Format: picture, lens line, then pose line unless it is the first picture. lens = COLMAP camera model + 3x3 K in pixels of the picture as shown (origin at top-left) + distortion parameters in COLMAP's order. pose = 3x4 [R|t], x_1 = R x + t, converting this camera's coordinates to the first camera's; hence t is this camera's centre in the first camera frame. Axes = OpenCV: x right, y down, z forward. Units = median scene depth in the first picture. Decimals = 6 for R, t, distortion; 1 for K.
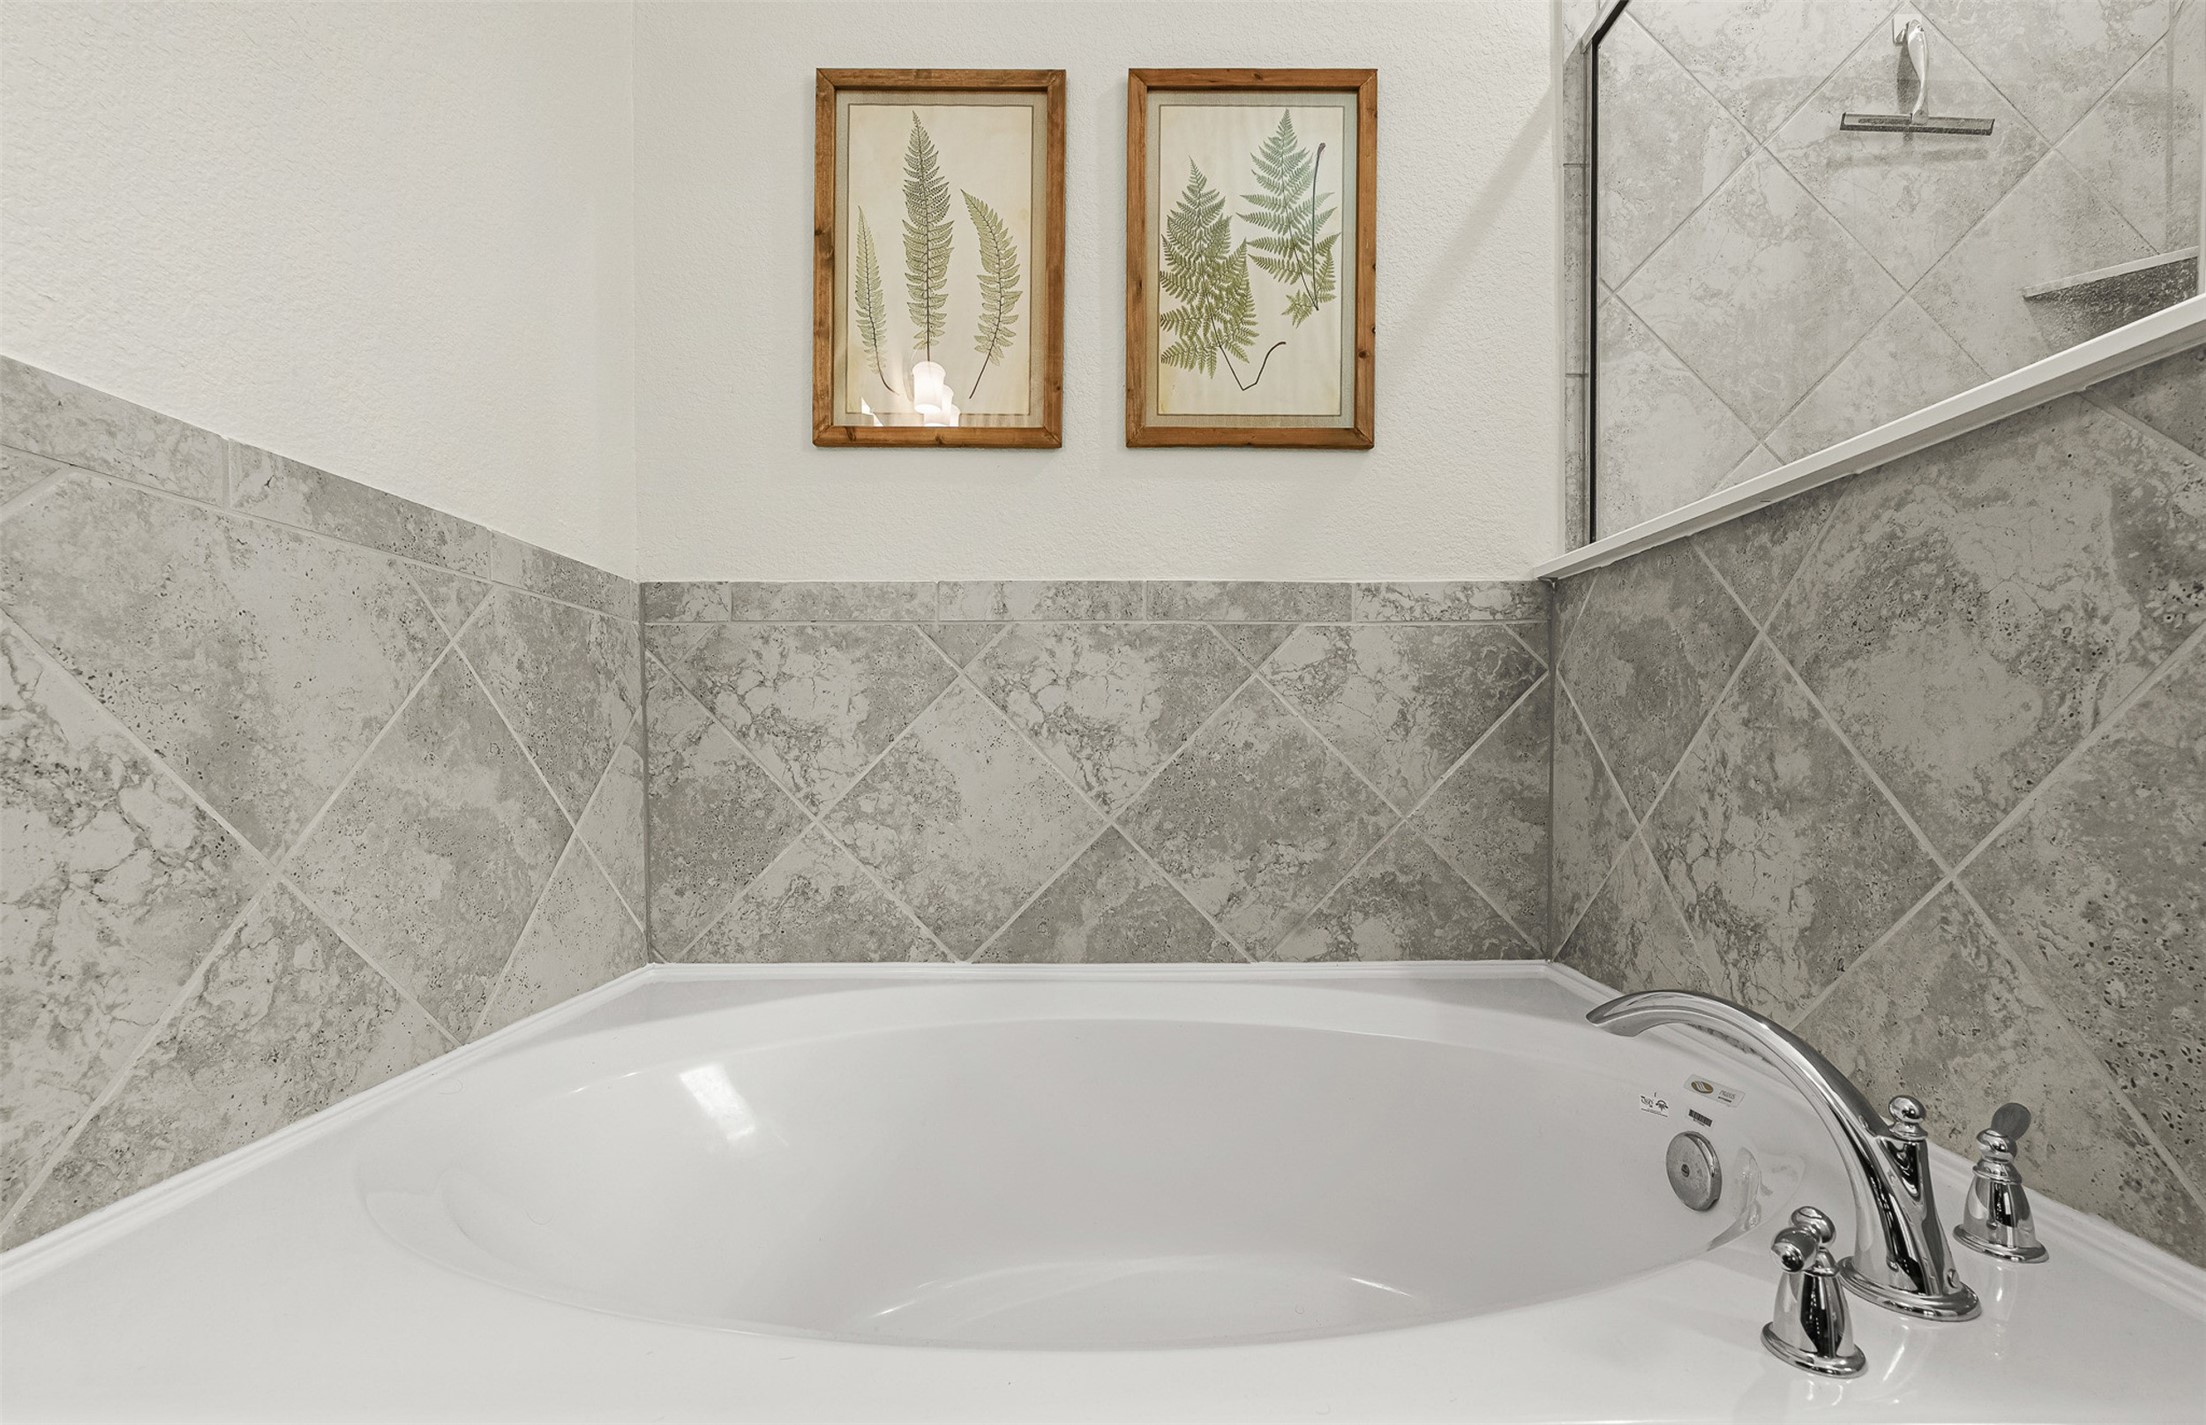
lens RADIAL K [[932.0, 0, 1100.6], [0, 932.0, 710.8], [0, 0, 1]] dist [-0.011061, 0.000471]
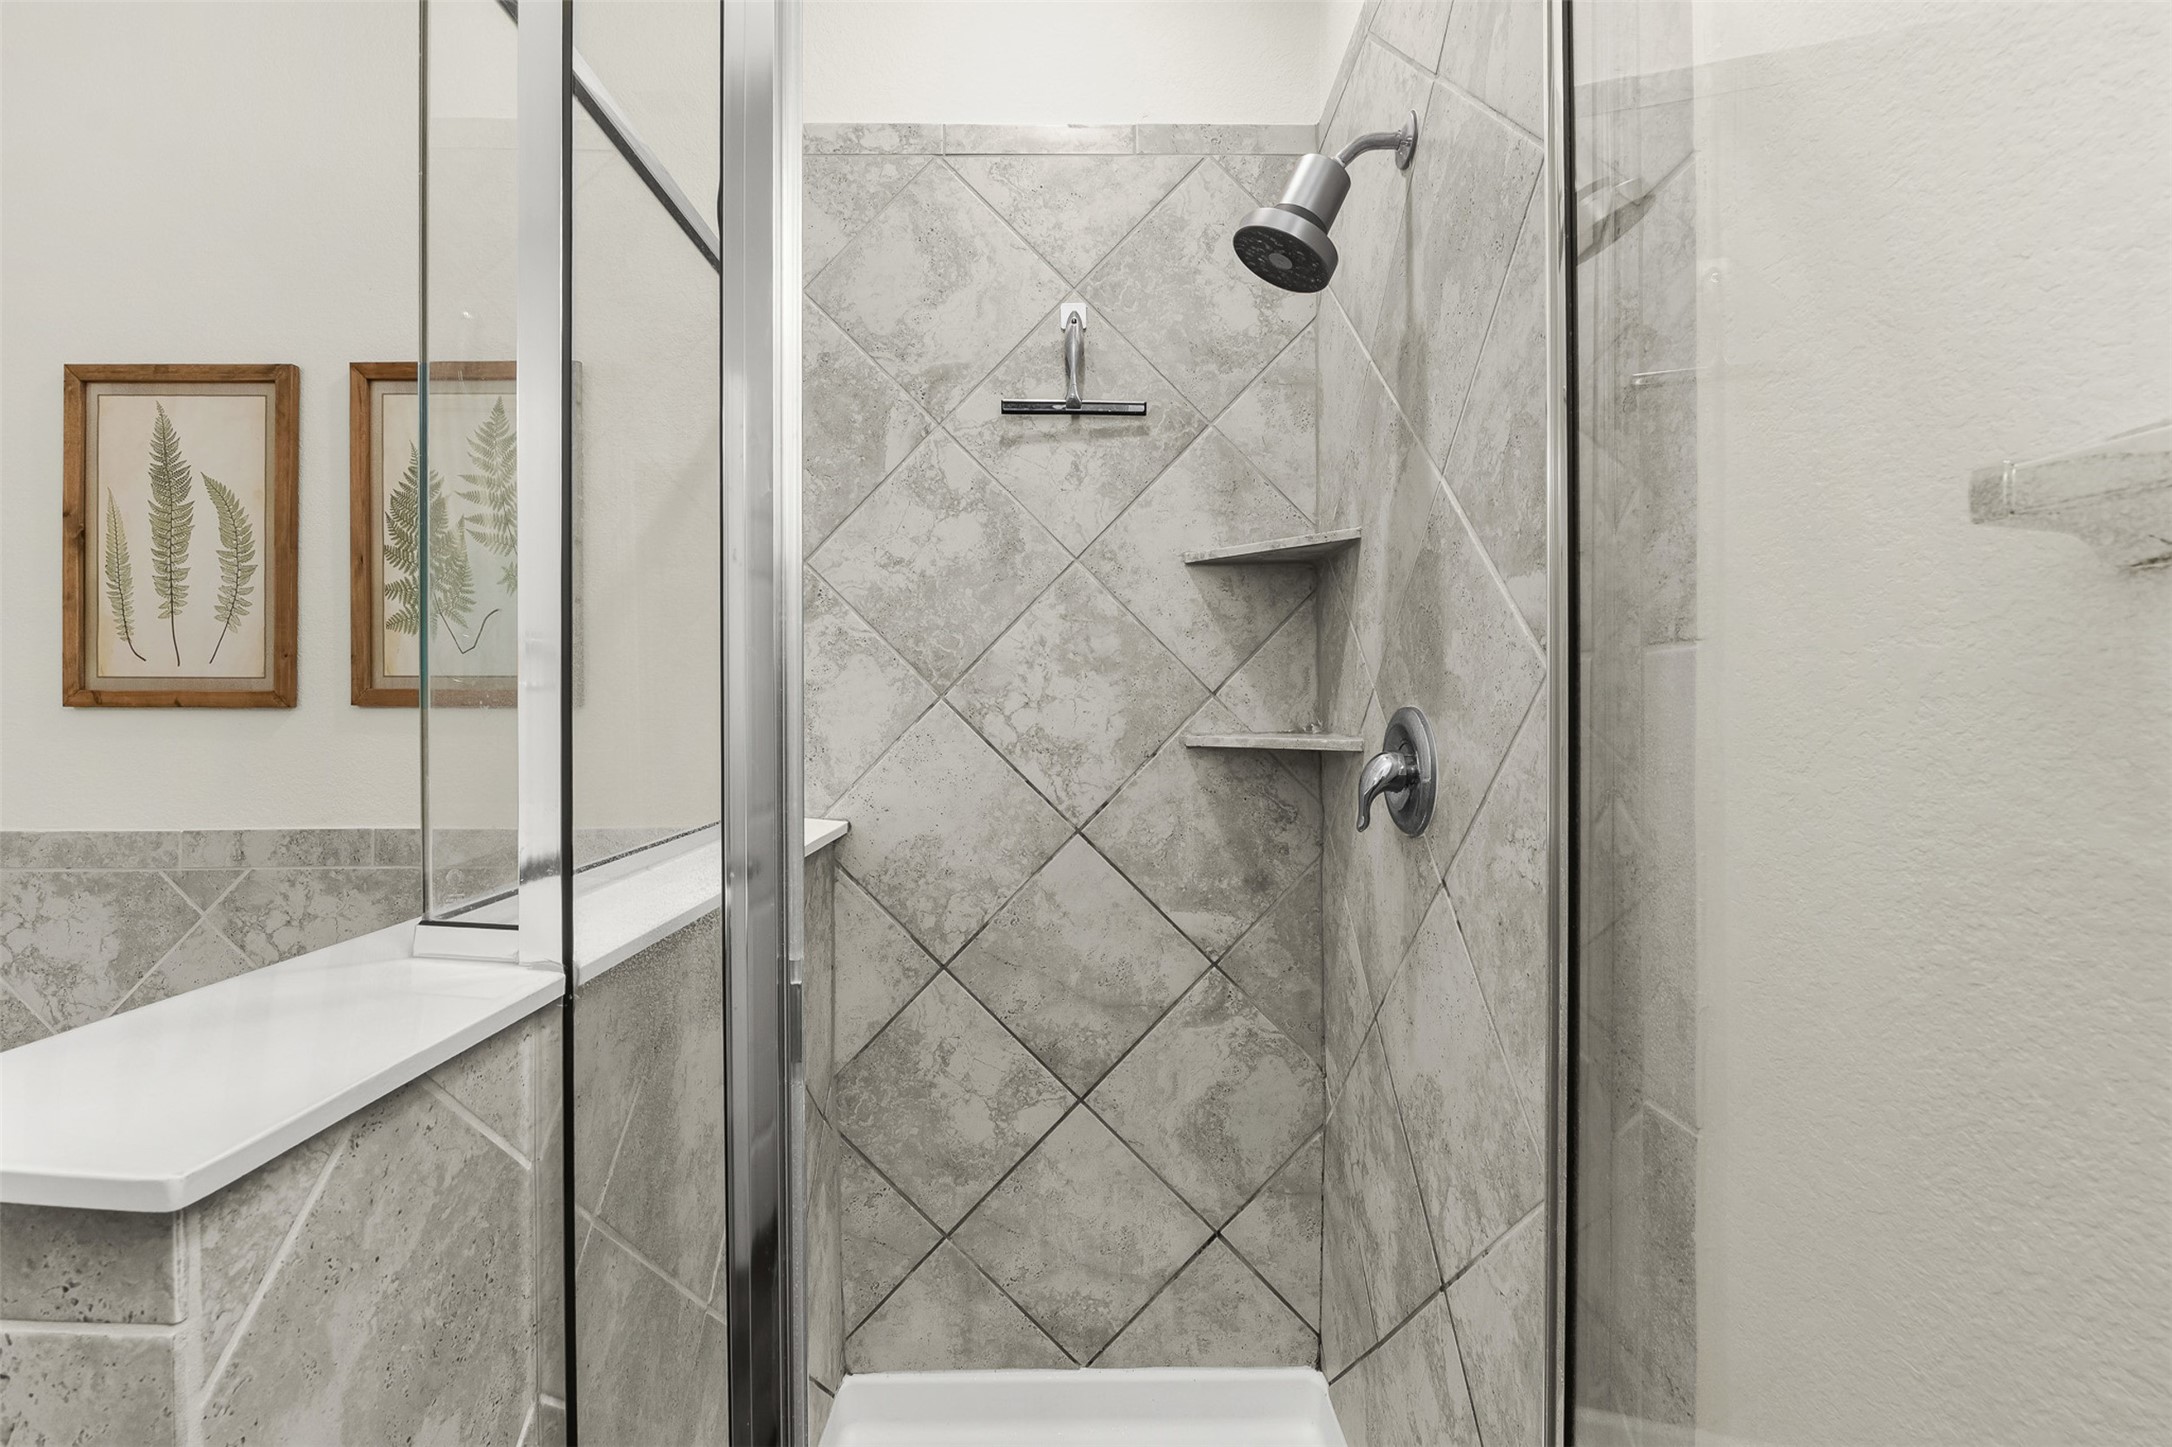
lens RADIAL K [[894.0, 0, 1088.0], [0, 894.0, 716.3], [0, 0, 1]] dist [-0.011332, 0.000356]
pose [[0.999908, -0.004865, 0.012673, 0.874697], [0.005049, 0.999882, -0.014522, -0.253473], [-0.012600, 0.014584, 0.999814, -0.047075]]
